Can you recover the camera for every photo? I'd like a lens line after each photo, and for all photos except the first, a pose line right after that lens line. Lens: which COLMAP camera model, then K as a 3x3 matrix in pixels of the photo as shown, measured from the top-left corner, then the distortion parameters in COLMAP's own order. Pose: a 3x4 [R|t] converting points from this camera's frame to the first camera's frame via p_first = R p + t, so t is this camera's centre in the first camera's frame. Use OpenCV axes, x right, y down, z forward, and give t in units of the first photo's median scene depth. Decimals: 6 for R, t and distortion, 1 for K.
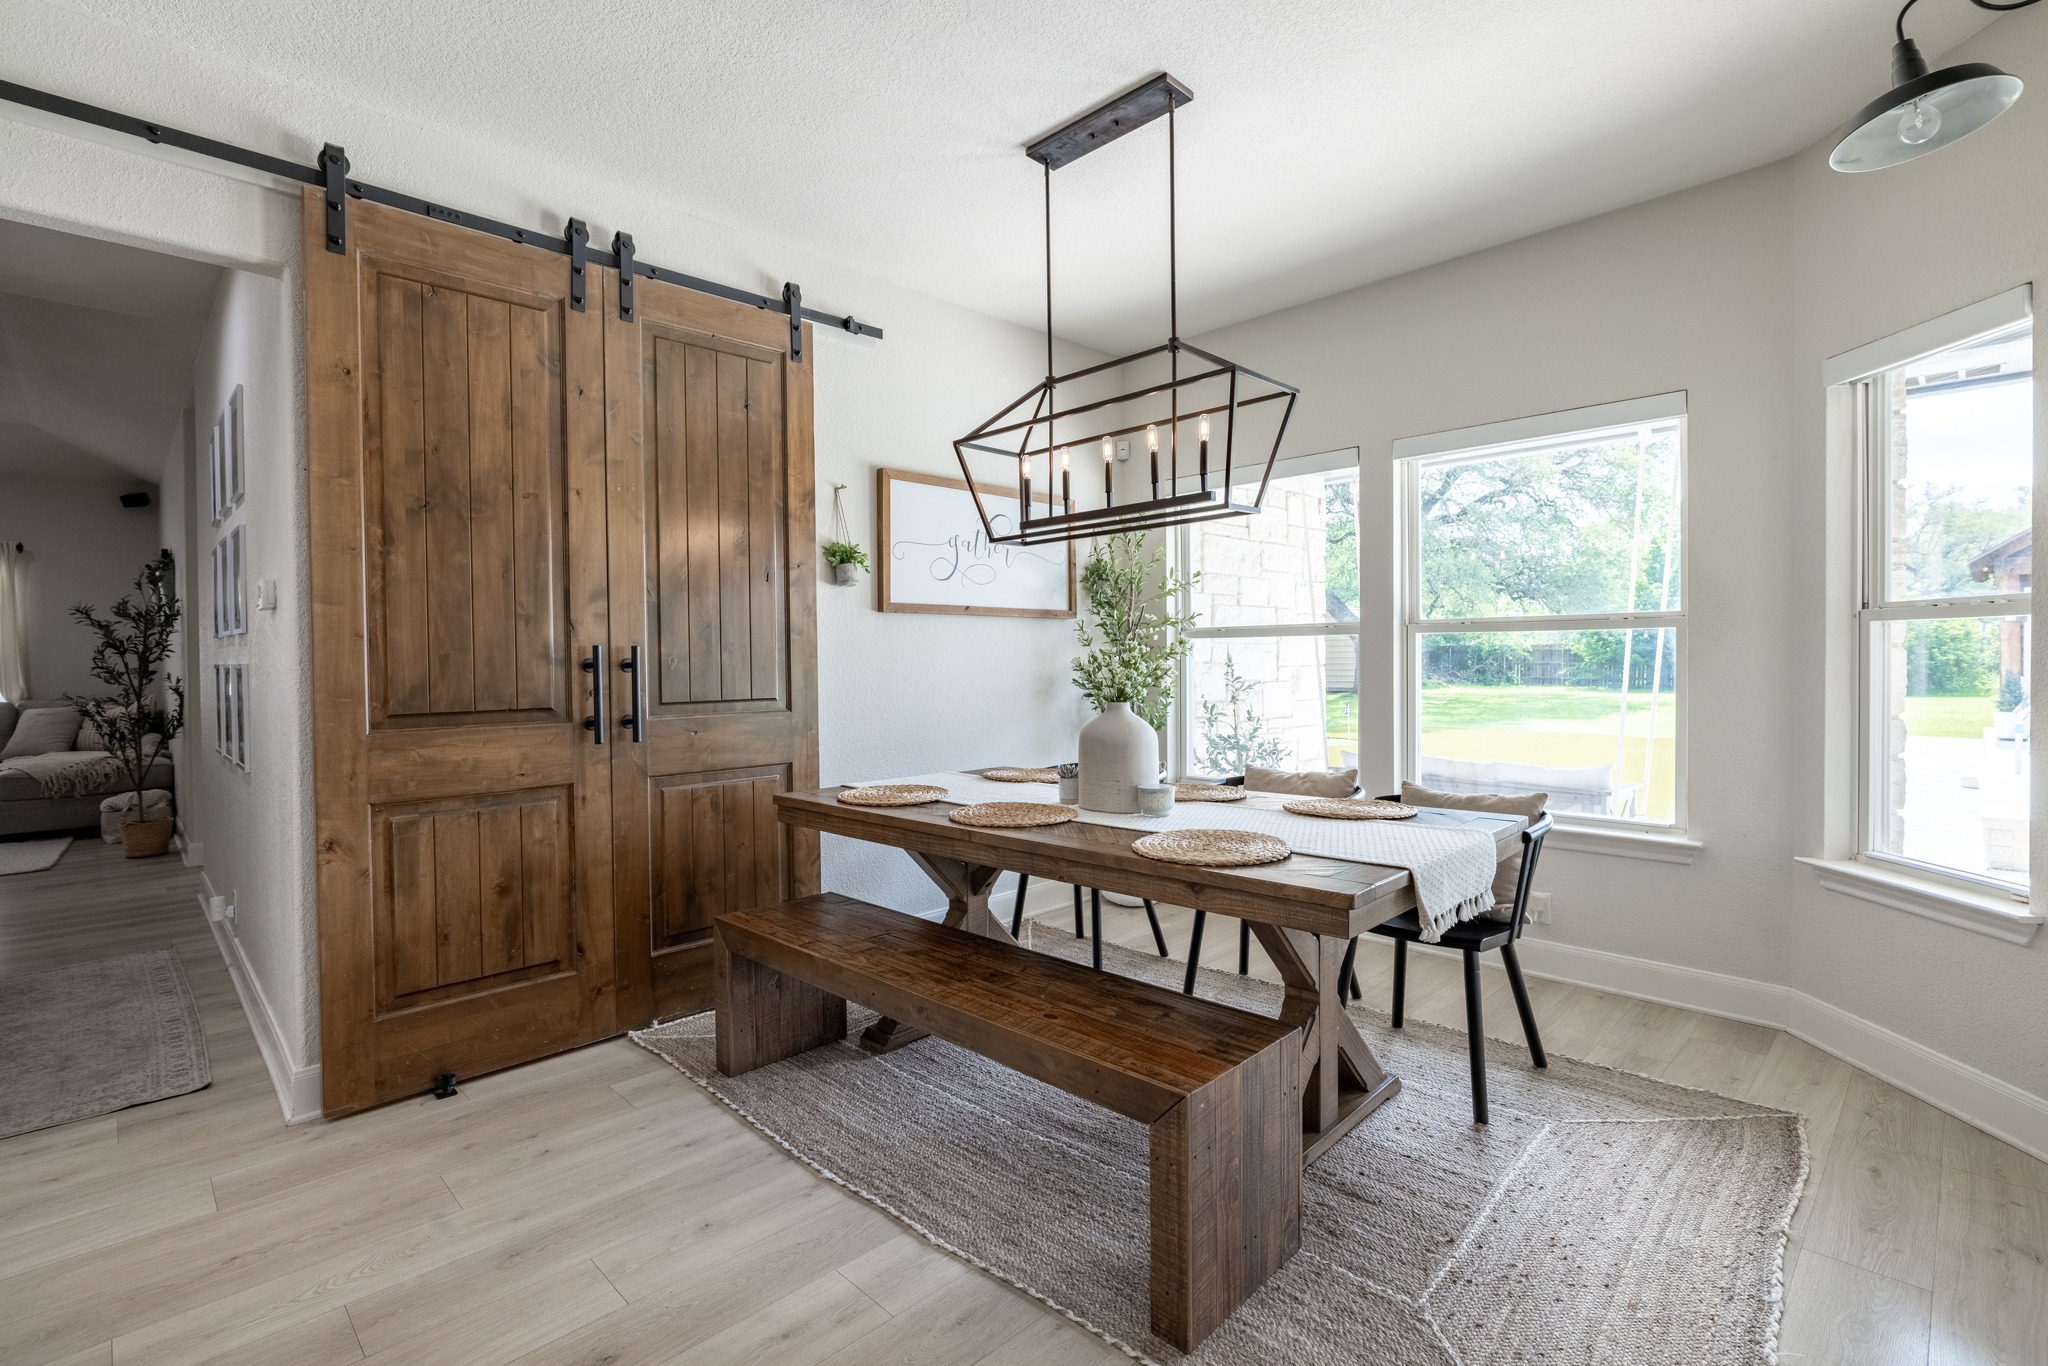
lens RADIAL K [[939.4, 0, 1020.6], [0, 939.4, 665.9], [0, 0, 1]] dist [-0.002862, 0.000738]
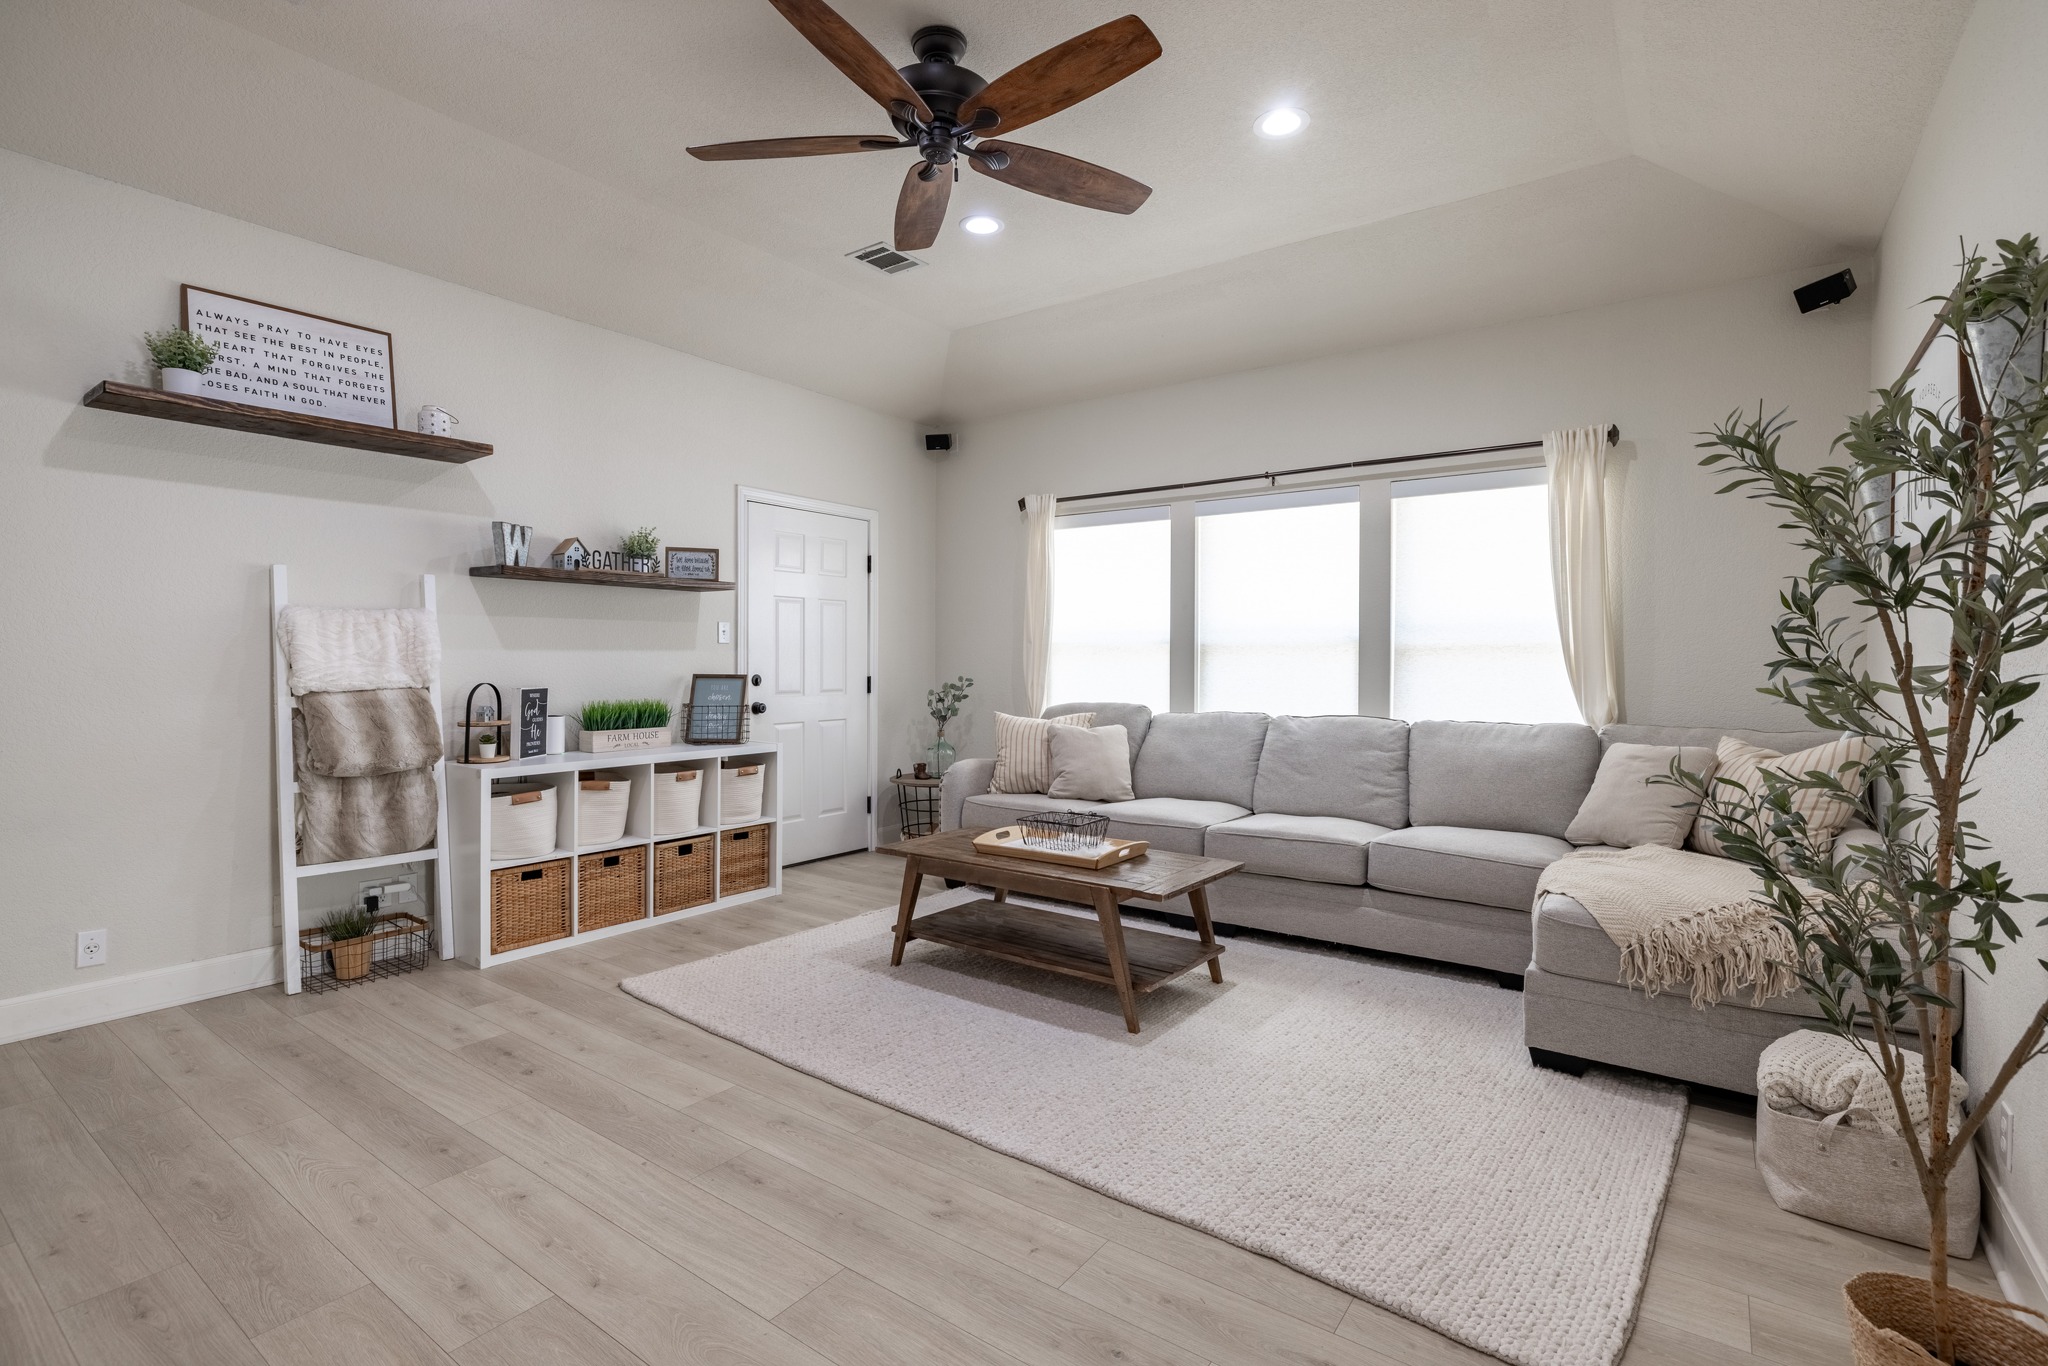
lens RADIAL K [[939.4, 0, 1020.6], [0, 939.4, 665.9], [0, 0, 1]] dist [-0.002862, 0.000738]
pose [[0.162662, 0.019269, -0.986494, -0.742320], [-0.018100, 0.999699, 0.016542, 0.001800], [0.986516, 0.015165, 0.162962, 0.727698]]
